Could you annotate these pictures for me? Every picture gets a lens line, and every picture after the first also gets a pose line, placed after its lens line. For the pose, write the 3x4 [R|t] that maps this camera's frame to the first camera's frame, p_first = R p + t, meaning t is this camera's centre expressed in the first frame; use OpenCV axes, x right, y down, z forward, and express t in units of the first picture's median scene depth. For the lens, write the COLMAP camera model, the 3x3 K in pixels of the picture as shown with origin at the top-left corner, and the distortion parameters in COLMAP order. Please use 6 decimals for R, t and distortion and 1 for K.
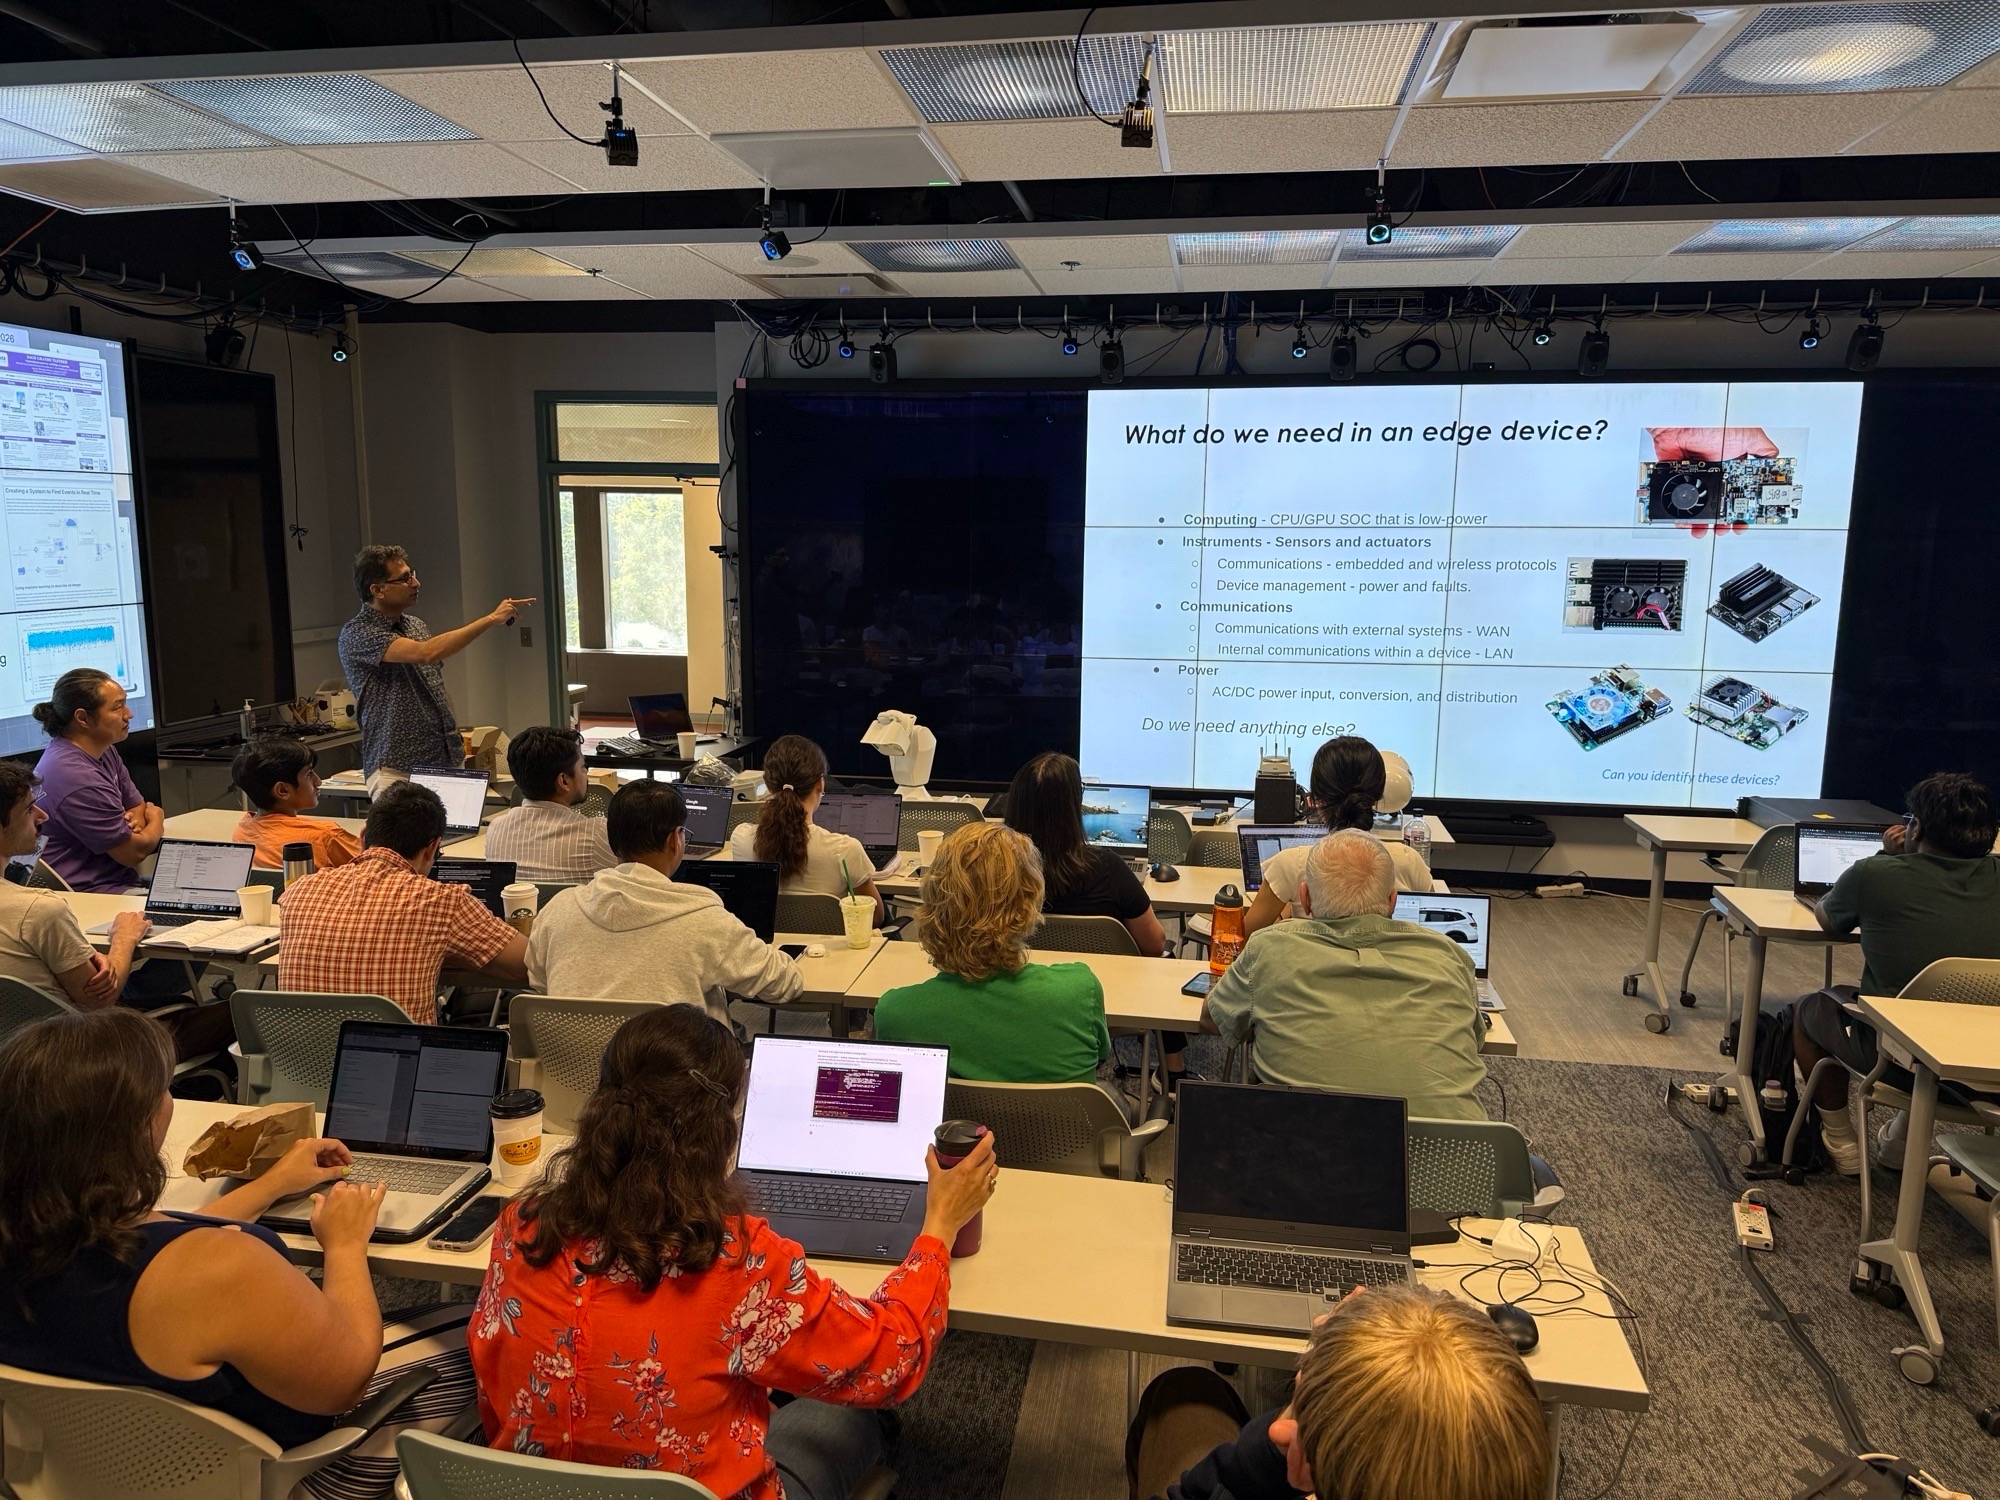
lens RADIAL K [[1387.0, 0, 997.9], [0, 1387.0, 763.3], [0, 0, 1]] dist [0.007207, -0.018591]
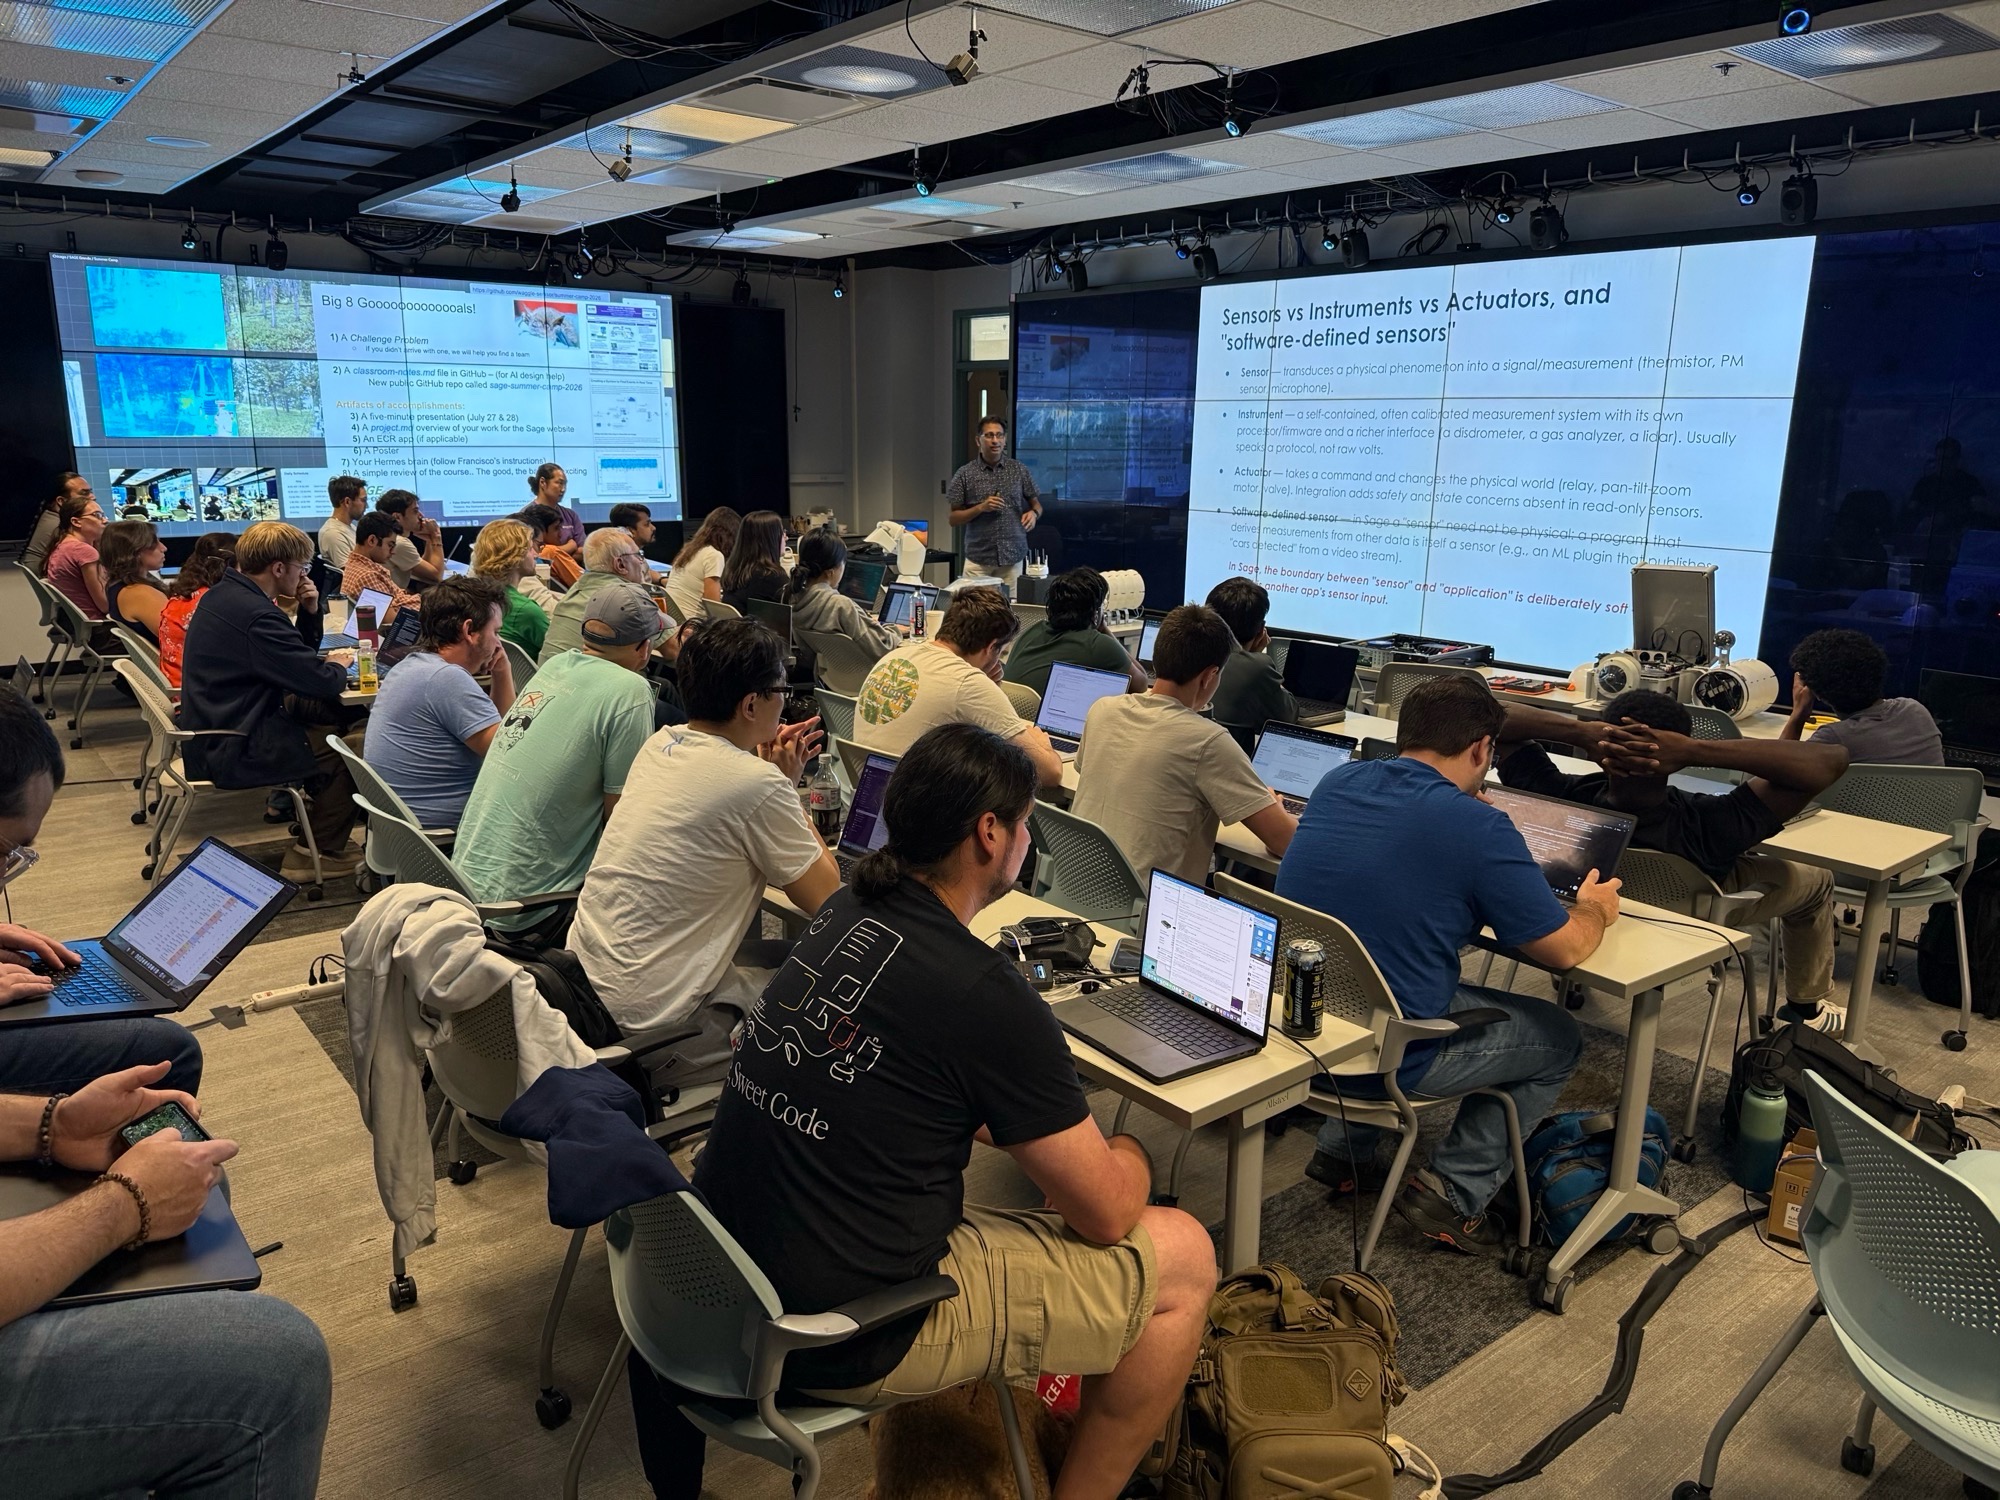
lens RADIAL K [[1387.0, 0, 1005.6], [0, 1387.0, 755.2], [0, 0, 1]] dist [0.007207, -0.018591]
pose [[0.747186, 0.159070, -0.645298, 0.822002], [-0.119297, 0.987266, 0.105234, 0.032027], [0.653820, -0.001648, 0.756648, -0.047863]]
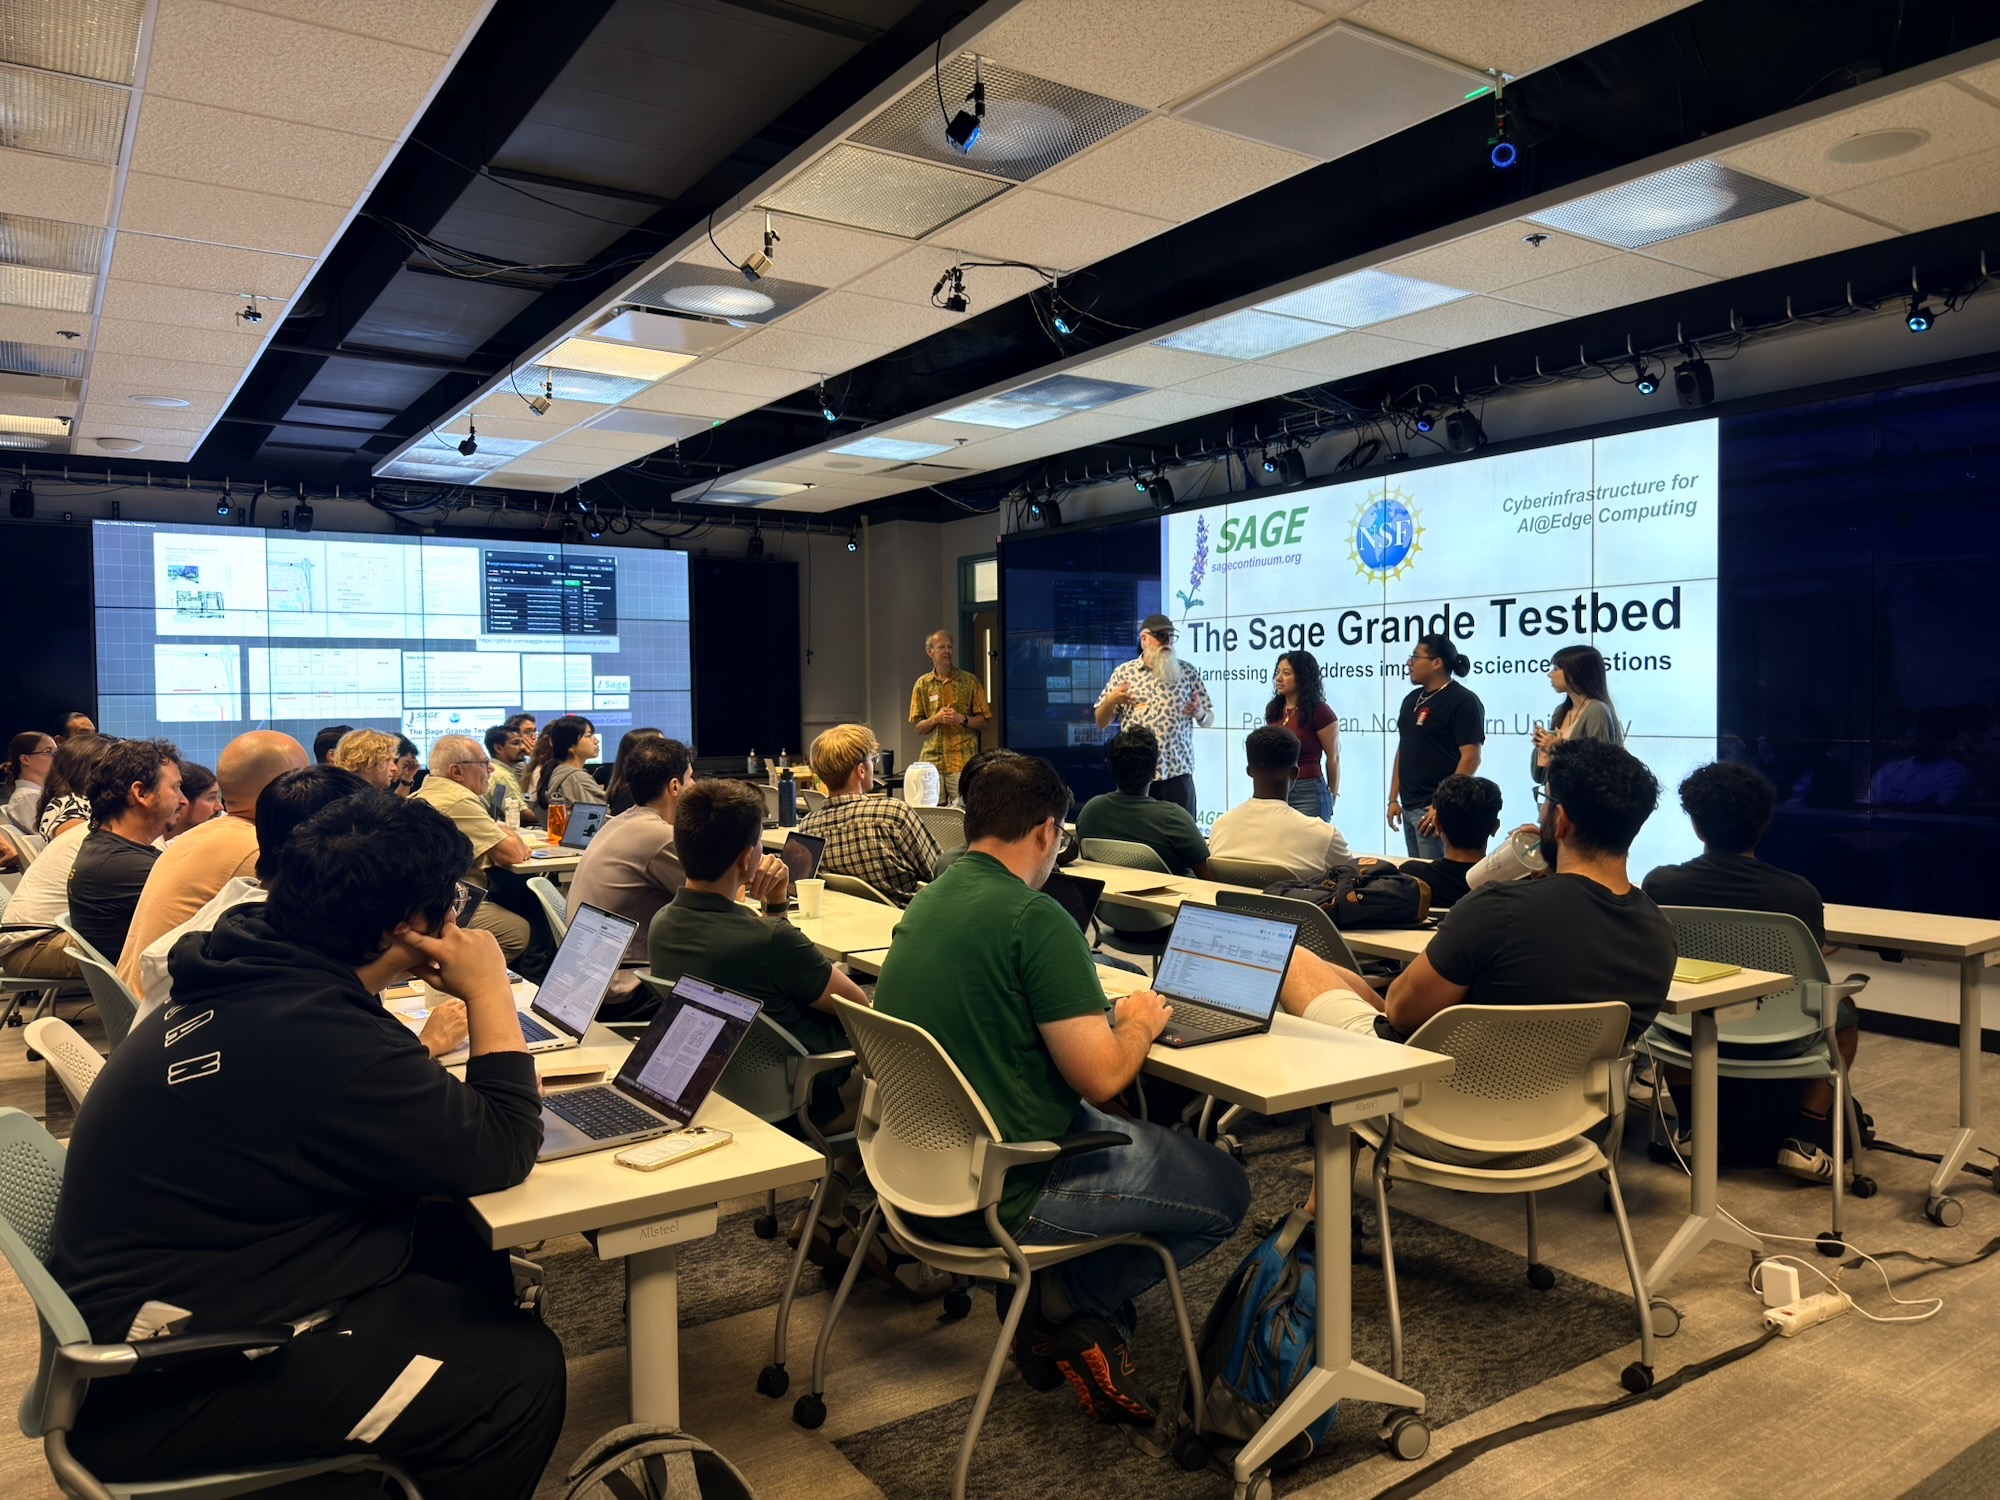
lens RADIAL K [[1387.0, 0, 1010.7], [0, 1387.0, 765.9], [0, 0, 1]] dist [0.007207, -0.018591]
pose [[0.692782, 0.020285, -0.720861, 0.910423], [-0.103800, 0.992000, -0.071841, 0.062218], [0.713637, 0.124596, 0.689346, 0.063543]]
